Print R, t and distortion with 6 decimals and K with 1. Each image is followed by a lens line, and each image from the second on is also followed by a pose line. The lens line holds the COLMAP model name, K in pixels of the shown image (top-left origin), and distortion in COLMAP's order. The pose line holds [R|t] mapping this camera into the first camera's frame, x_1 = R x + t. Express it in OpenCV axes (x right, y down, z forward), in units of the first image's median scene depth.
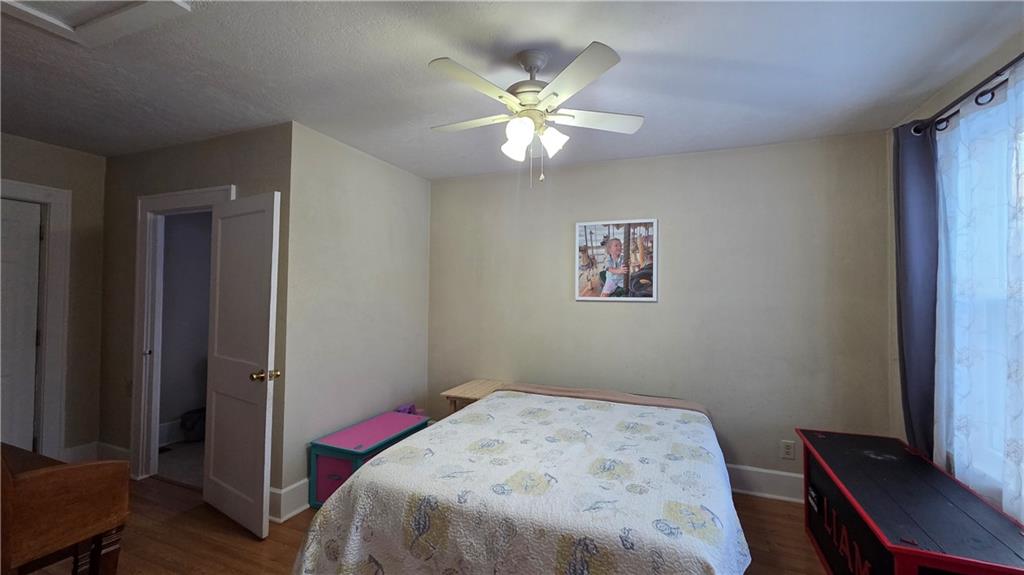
lens RADIAL K [[421.0, 0, 515.5], [0, 421.0, 285.3], [0, 0, 1]] dist [0.006409, 0.000105]
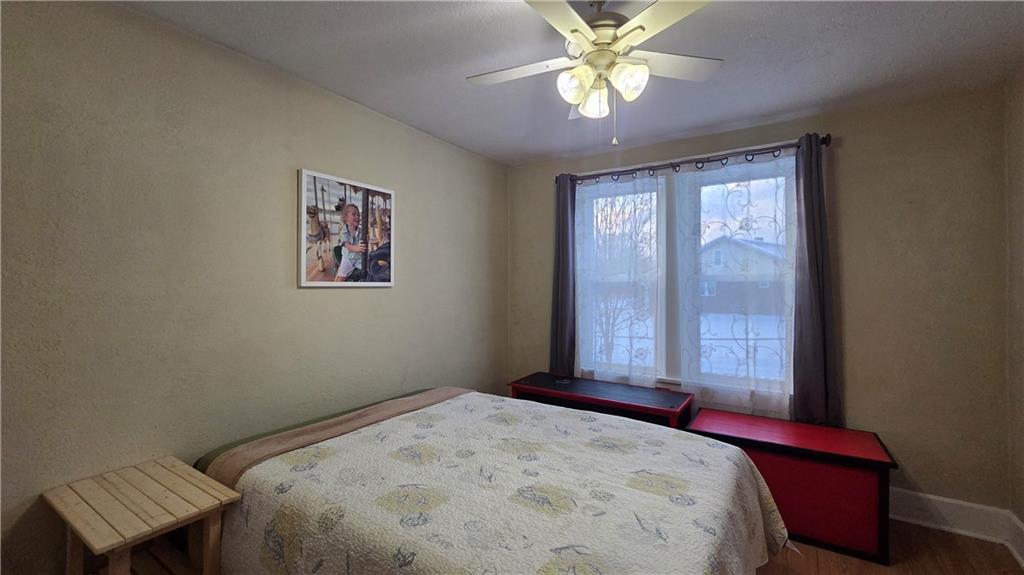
lens RADIAL K [[422.8, 0, 515.2], [0, 422.8, 282.3], [0, 0, 1]] dist [-0.002670, 0.000161]
pose [[0.183039, -0.002709, 0.983102, -0.463473], [-0.020662, 0.999765, 0.006602, 0.017785], [-0.982888, -0.021521, 0.182940, 0.579051]]
